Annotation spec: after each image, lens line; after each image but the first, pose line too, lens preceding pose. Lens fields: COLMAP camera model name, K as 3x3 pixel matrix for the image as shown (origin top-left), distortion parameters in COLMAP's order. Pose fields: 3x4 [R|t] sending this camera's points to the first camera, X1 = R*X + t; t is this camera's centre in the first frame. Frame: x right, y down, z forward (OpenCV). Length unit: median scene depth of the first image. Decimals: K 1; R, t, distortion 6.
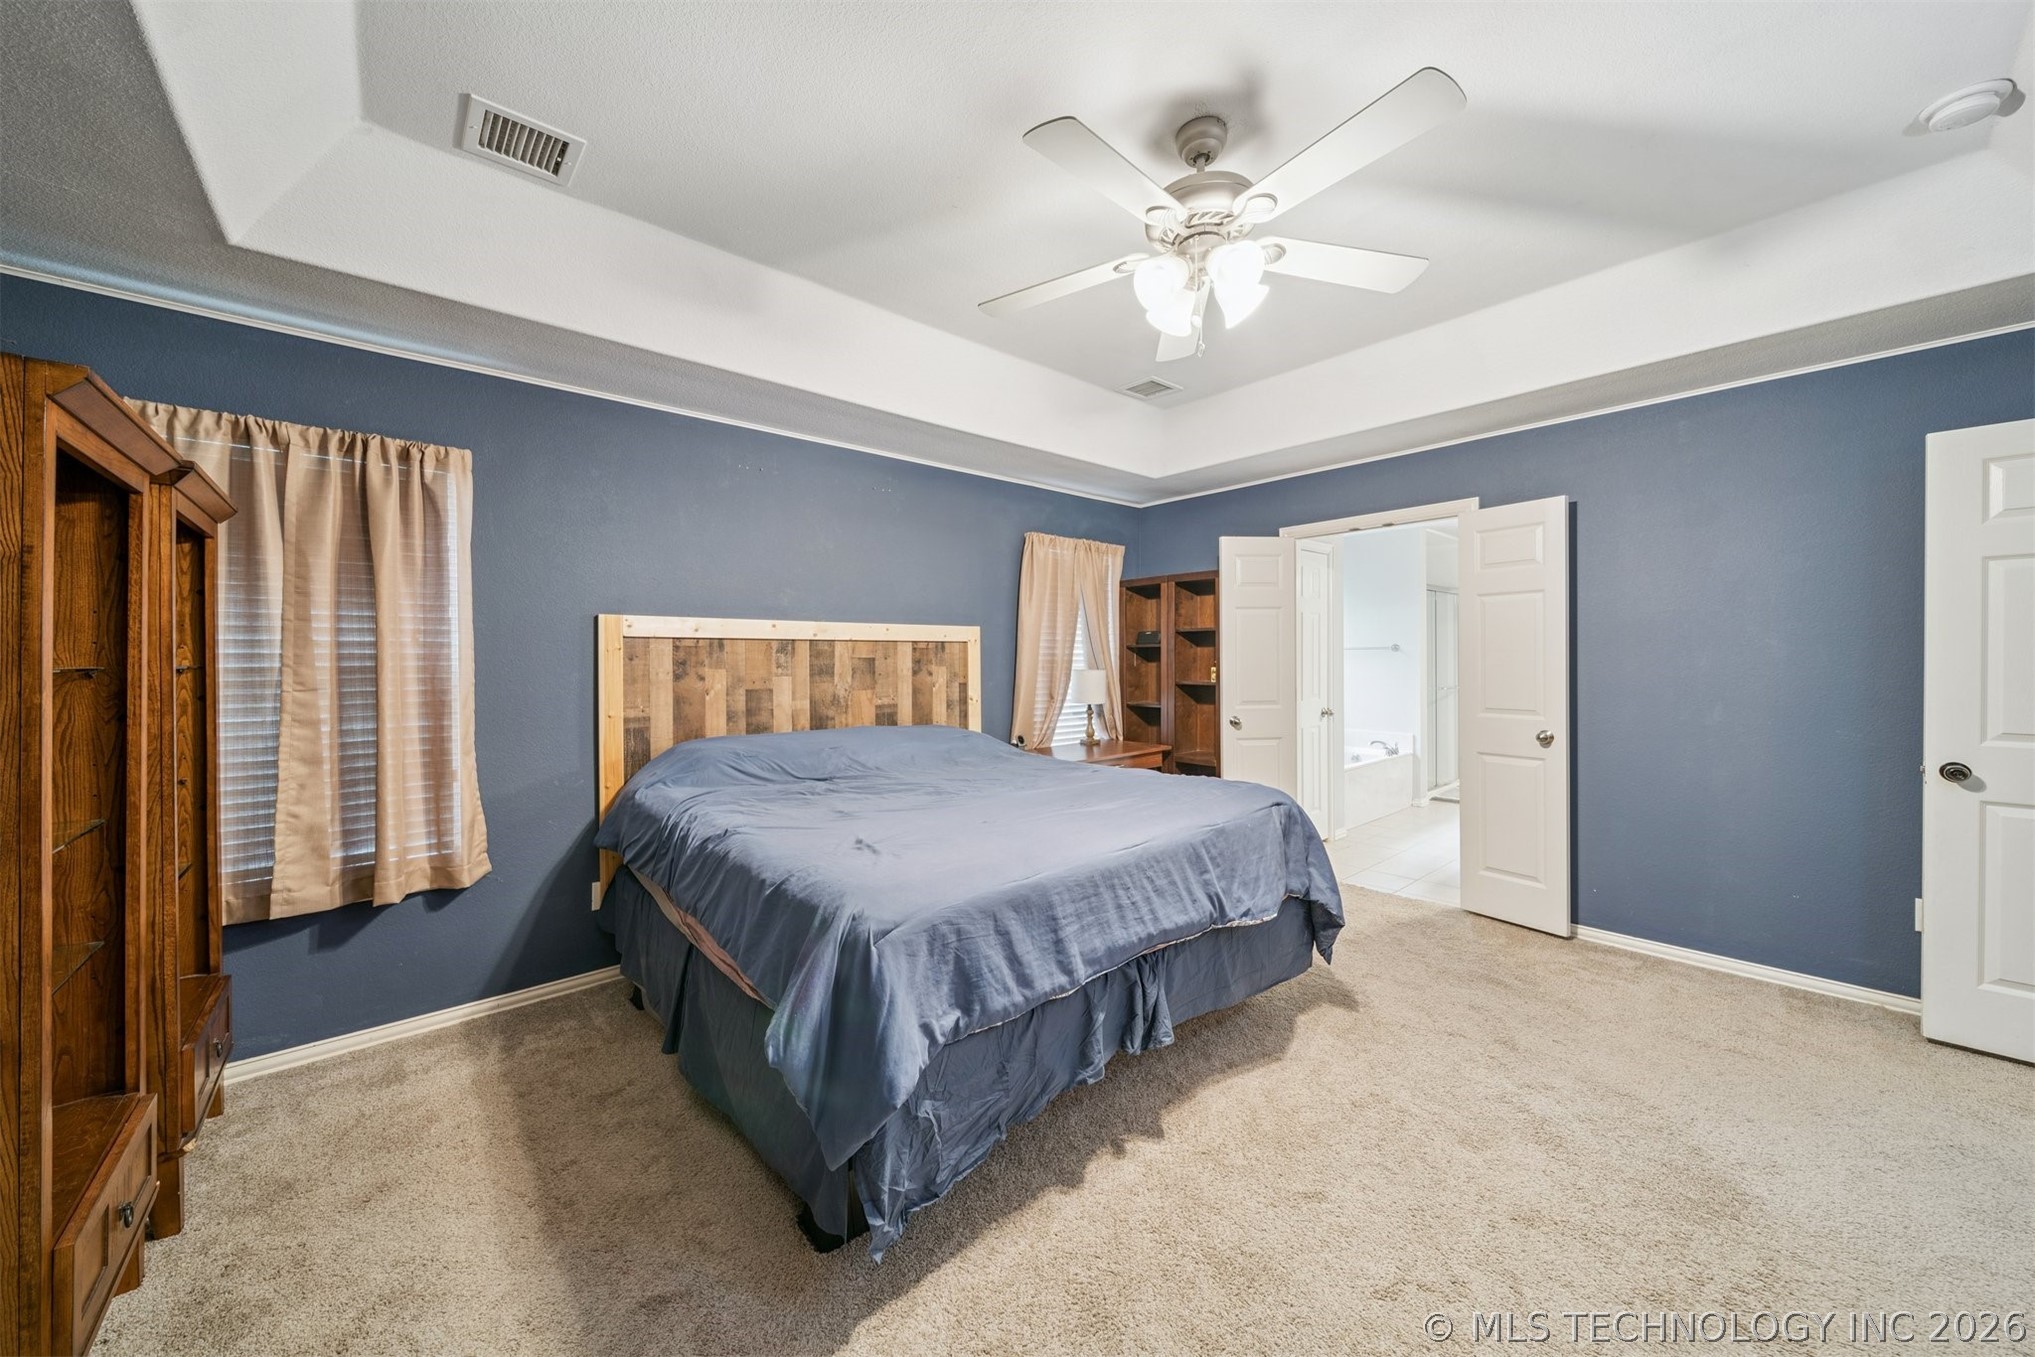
lens RADIAL K [[713.6, 0, 1002.7], [0, 713.6, 672.2], [0, 0, 1]] dist [-0.001088, -0.000390]
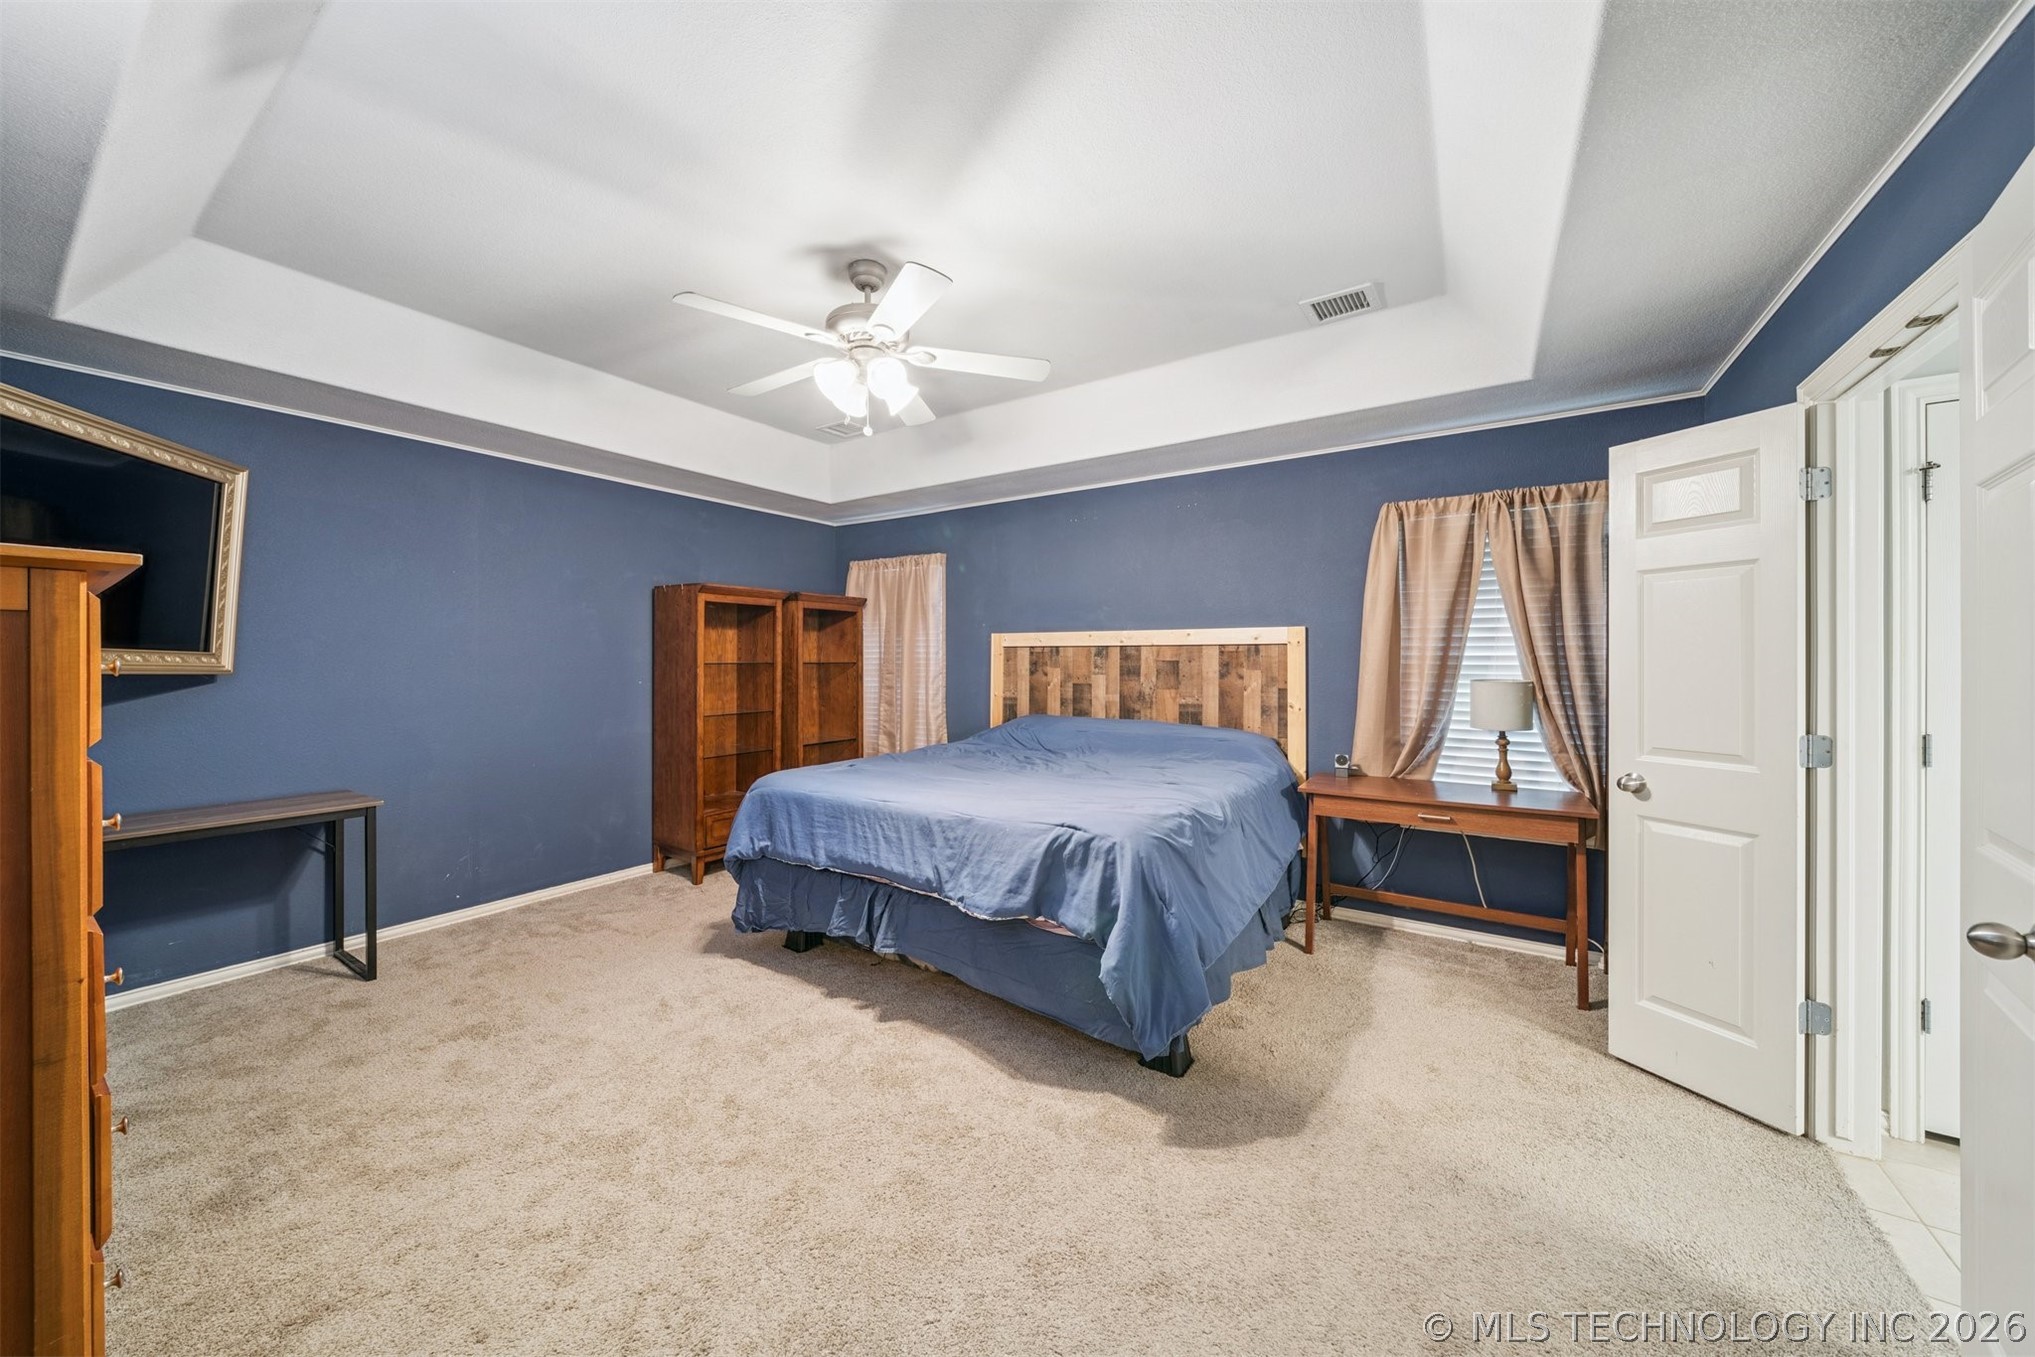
lens RADIAL K [[713.6, 0, 1002.7], [0, 713.6, 672.2], [0, 0, 1]] dist [-0.001088, -0.000390]
pose [[0.267489, 0.023307, -0.963279, 0.863918], [-0.021594, 0.999601, 0.018189, -0.017848], [0.963319, 0.015936, 0.267886, 0.473093]]
